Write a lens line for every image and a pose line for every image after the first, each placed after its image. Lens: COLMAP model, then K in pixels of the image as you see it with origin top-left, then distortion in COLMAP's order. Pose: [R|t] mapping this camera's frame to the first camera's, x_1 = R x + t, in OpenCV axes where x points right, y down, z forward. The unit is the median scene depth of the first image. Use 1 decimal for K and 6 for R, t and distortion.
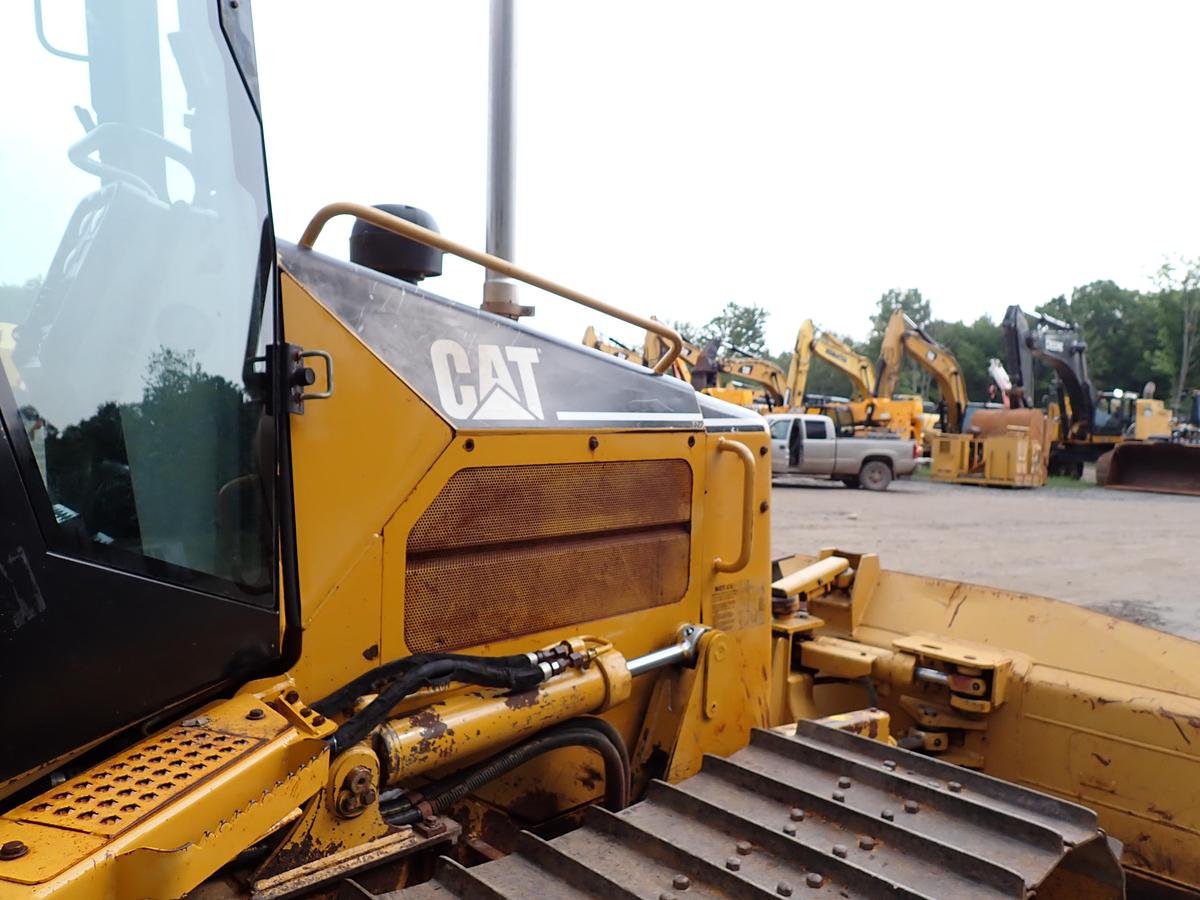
lens RADIAL K [[886.6, 0, 596.0], [0, 886.6, 446.5], [0, 0, 1]] dist [0.012934, -0.005961]
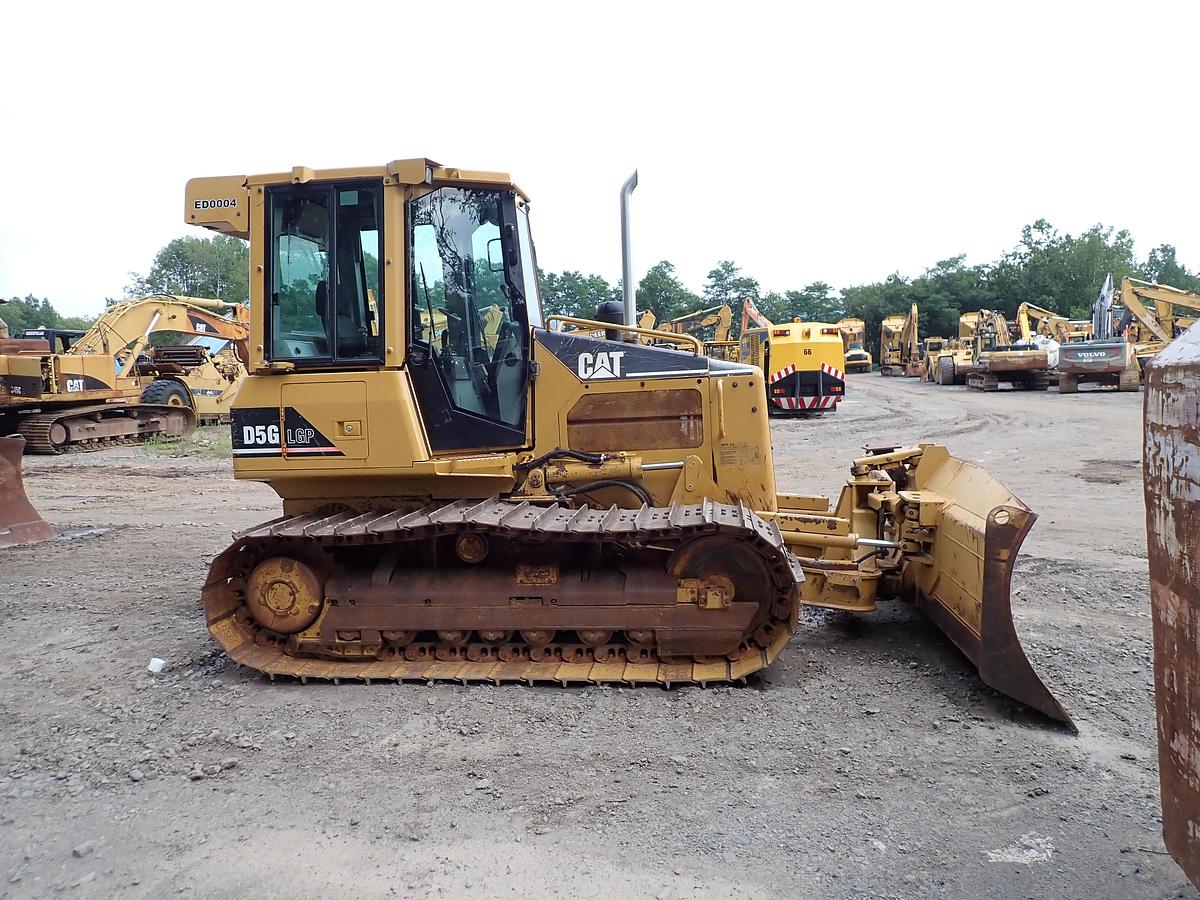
lens RADIAL K [[886.6, 0, 595.8], [0, 886.6, 445.5], [0, 0, 1]] dist [0.012934, -0.005961]
pose [[0.618490, -0.001975, -0.785790, 1.184240], [0.027176, 0.999452, 0.018877, 0.075435], [0.785323, -0.033030, 0.618205, -0.461746]]
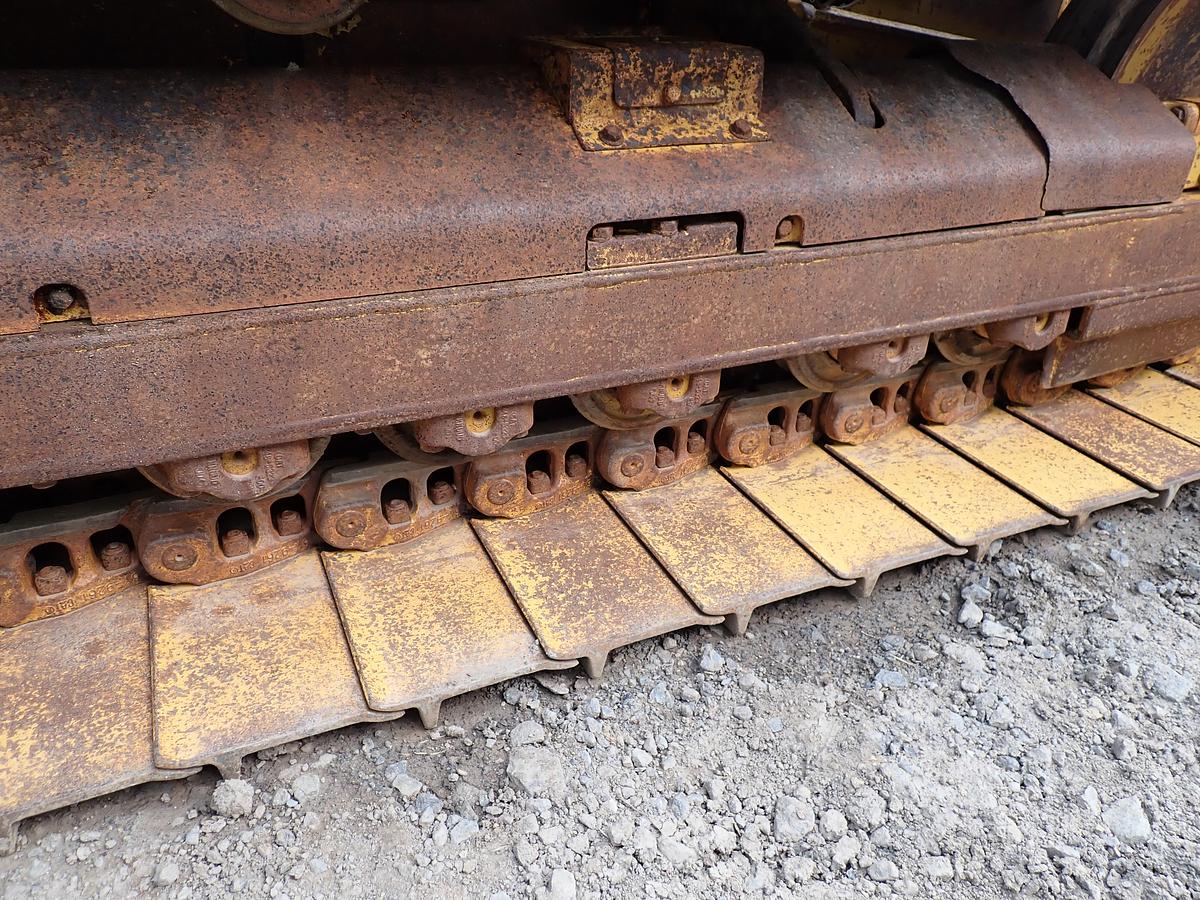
lens RADIAL K [[886.6, 0, 594.6], [0, 886.6, 447.5], [0, 0, 1]] dist [0.012934, -0.005961]
pose [[0.943214, 0.153931, -0.294368, 0.075897], [-0.009066, 0.897754, 0.440404, 0.284400], [0.332062, -0.412726, 0.848170, 0.052167]]
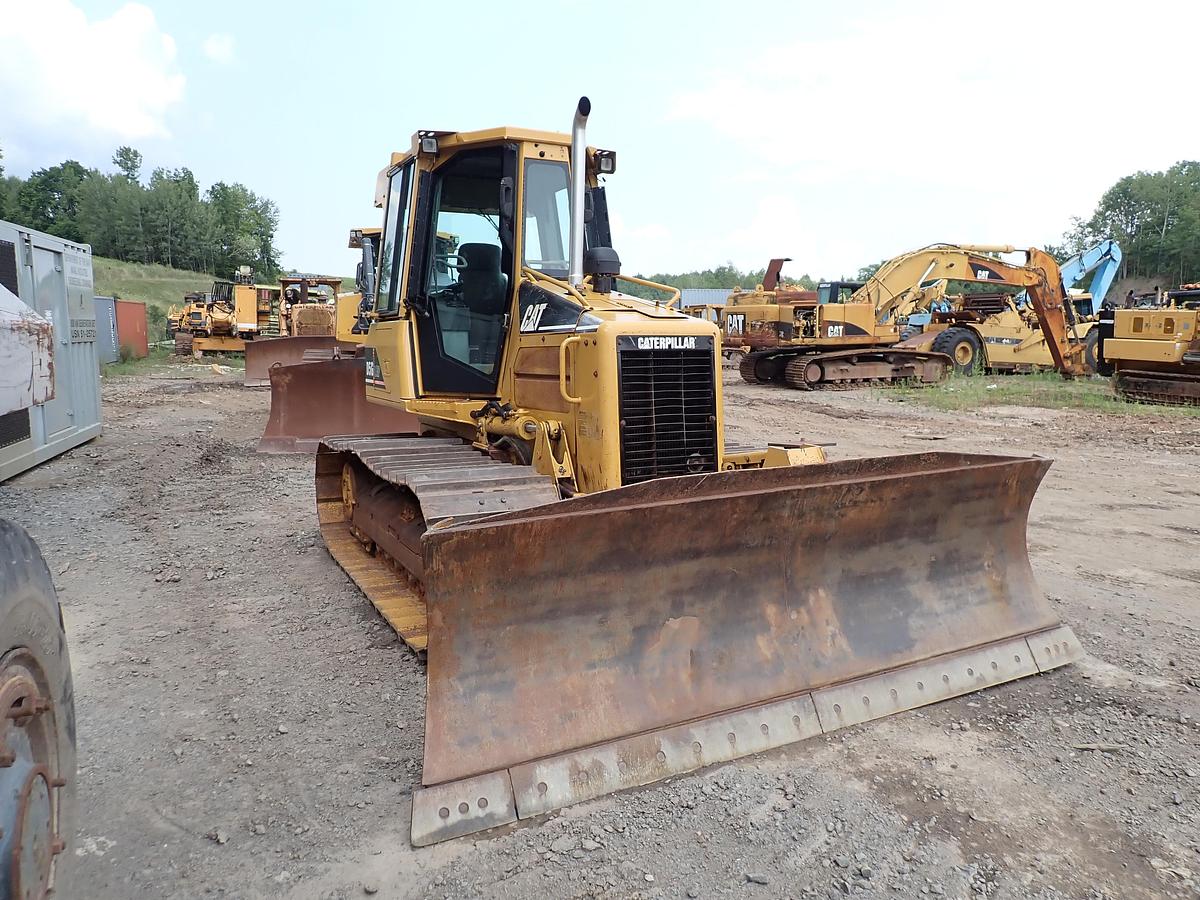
lens RADIAL K [[886.6, 0, 601.1], [0, 886.6, 448.0], [0, 0, 1]] dist [0.012934, -0.005961]
pose [[-0.297918, 0.072330, -0.951847, 1.383067], [-0.044589, 0.994983, 0.089563, 0.043024], [0.953550, 0.069125, -0.293198, 1.112545]]
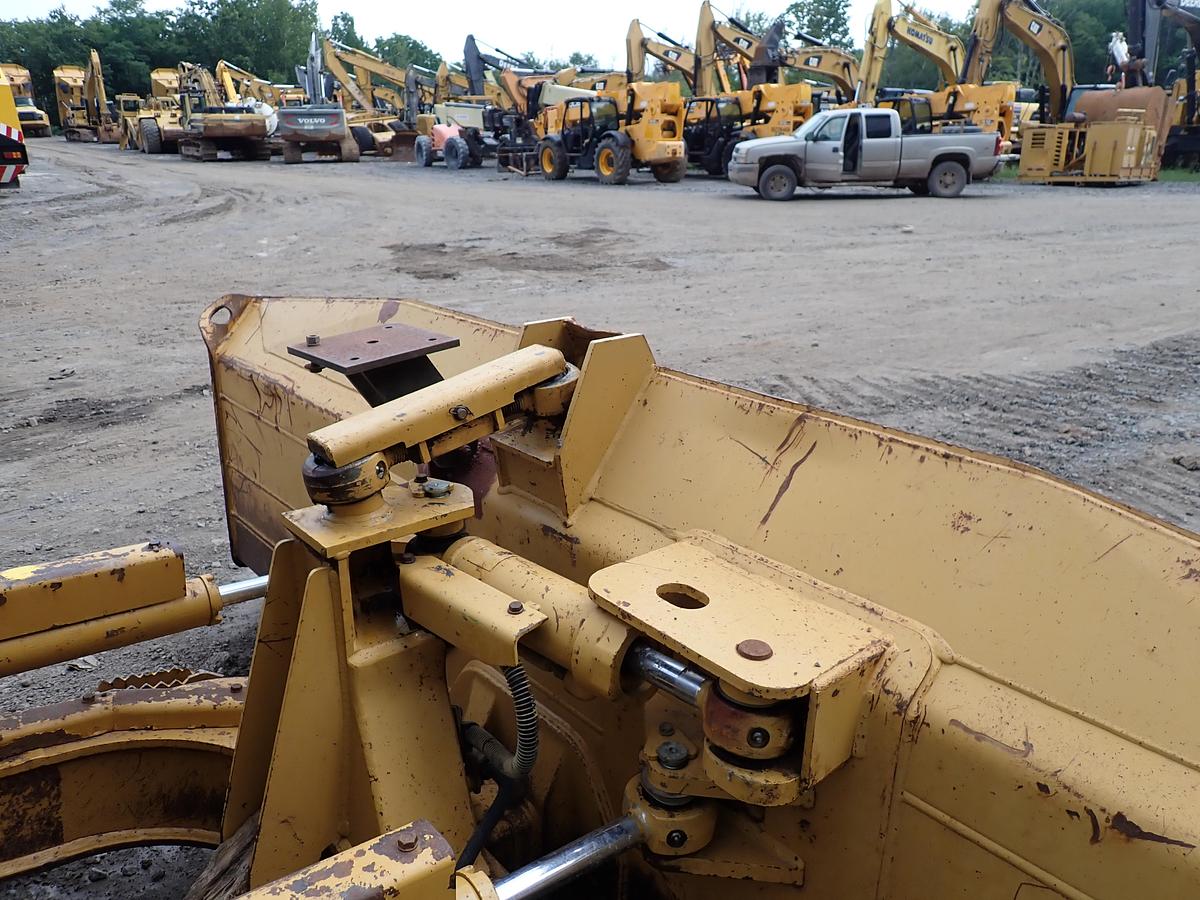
lens RADIAL K [[886.6, 0, 600.2], [0, 886.6, 446.2], [0, 0, 1]] dist [0.012934, -0.005961]
pose [[0.995946, -0.027234, -0.085734, 0.335741], [0.051608, 0.953609, 0.296590, 0.047653], [0.073680, -0.299812, 0.951149, 0.590009]]
